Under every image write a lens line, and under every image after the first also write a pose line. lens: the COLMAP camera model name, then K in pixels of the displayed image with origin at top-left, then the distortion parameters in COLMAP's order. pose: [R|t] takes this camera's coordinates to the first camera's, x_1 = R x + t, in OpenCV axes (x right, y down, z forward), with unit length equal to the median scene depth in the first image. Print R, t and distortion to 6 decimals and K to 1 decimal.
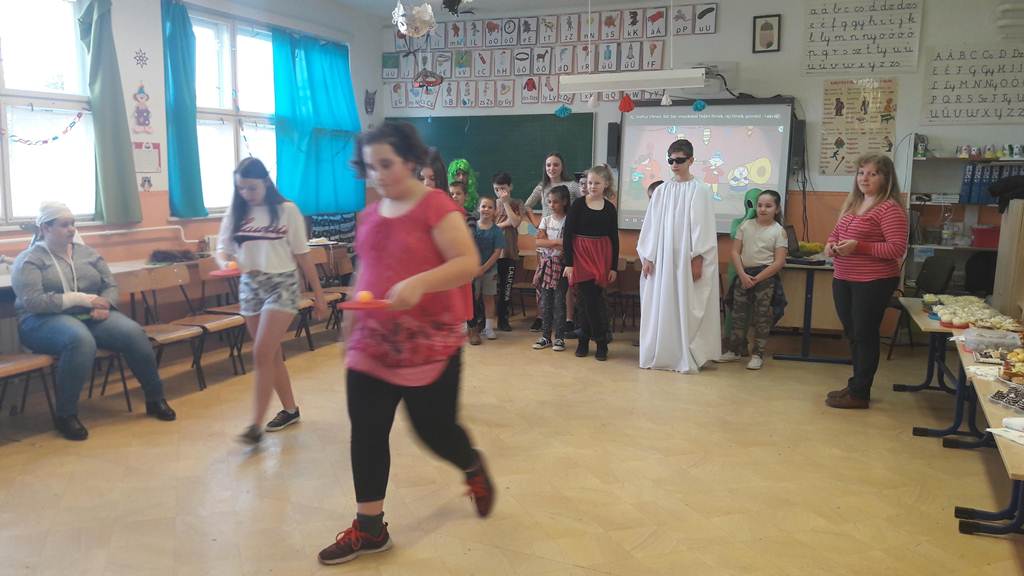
lens RADIAL K [[837.3, 0, 519.3], [0, 837.3, 286.1], [0, 0, 1]] dist [0.003052, -0.016932]
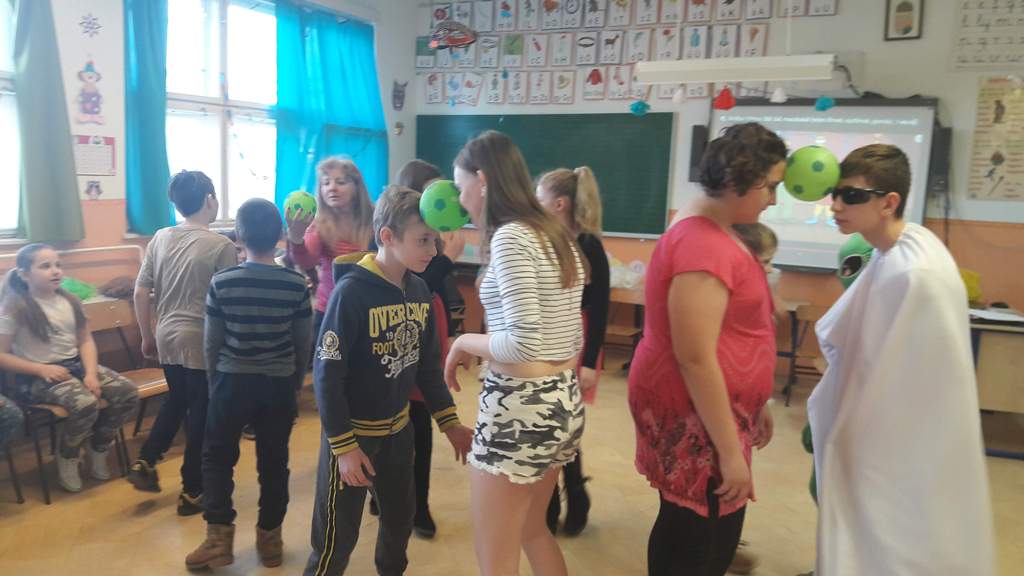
lens RADIAL K [[837.3, 0, 504.1], [0, 837.3, 288.5], [0, 0, 1]] dist [0.003052, -0.016932]
pose [[0.996998, 0.034510, -0.069318, -0.012010], [-0.034932, 0.999378, -0.004886, -0.031855], [0.069107, 0.007292, 0.997583, 0.202070]]
